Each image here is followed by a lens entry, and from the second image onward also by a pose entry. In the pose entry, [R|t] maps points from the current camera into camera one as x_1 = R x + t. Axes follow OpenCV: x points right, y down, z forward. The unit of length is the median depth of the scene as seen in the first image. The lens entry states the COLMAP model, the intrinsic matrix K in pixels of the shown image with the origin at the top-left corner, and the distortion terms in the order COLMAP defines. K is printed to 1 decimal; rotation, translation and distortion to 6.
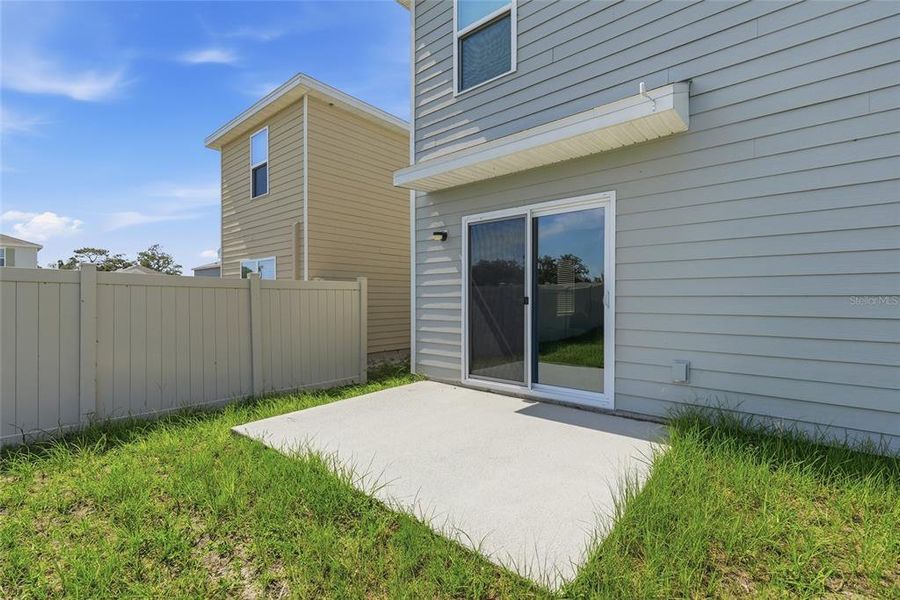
lens RADIAL K [[406.2, 0, 449.5], [0, 406.2, 300.7], [0, 0, 1]] dist [0.009880, -0.000450]
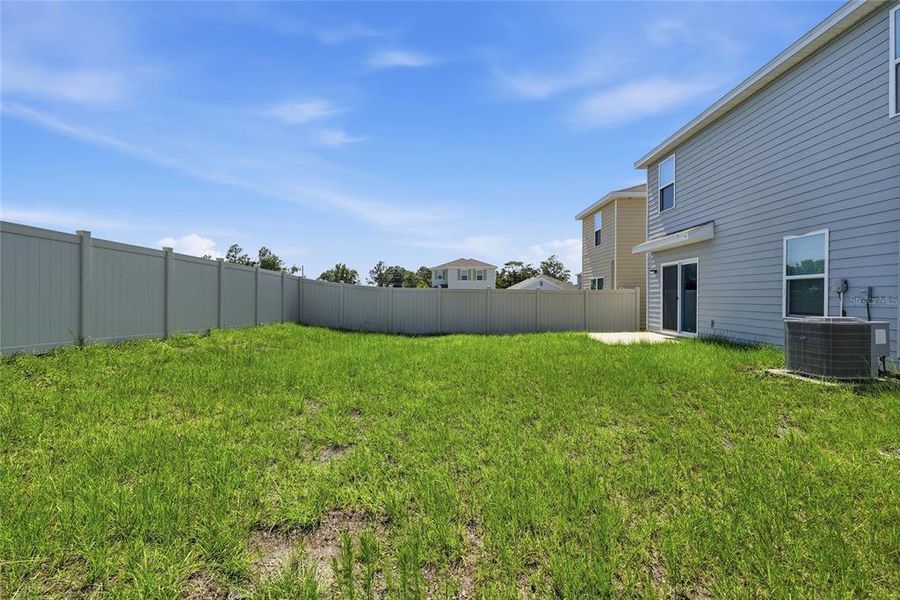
lens RADIAL K [[406.2, 0, 449.2], [0, 406.2, 300.2], [0, 0, 1]] dist [0.009880, -0.000450]
pose [[0.643858, 0.003340, -0.765137, 1.063148], [-0.002037, 0.999994, 0.002651, 0.006125], [0.765142, -0.000148, 0.643861, -1.504234]]
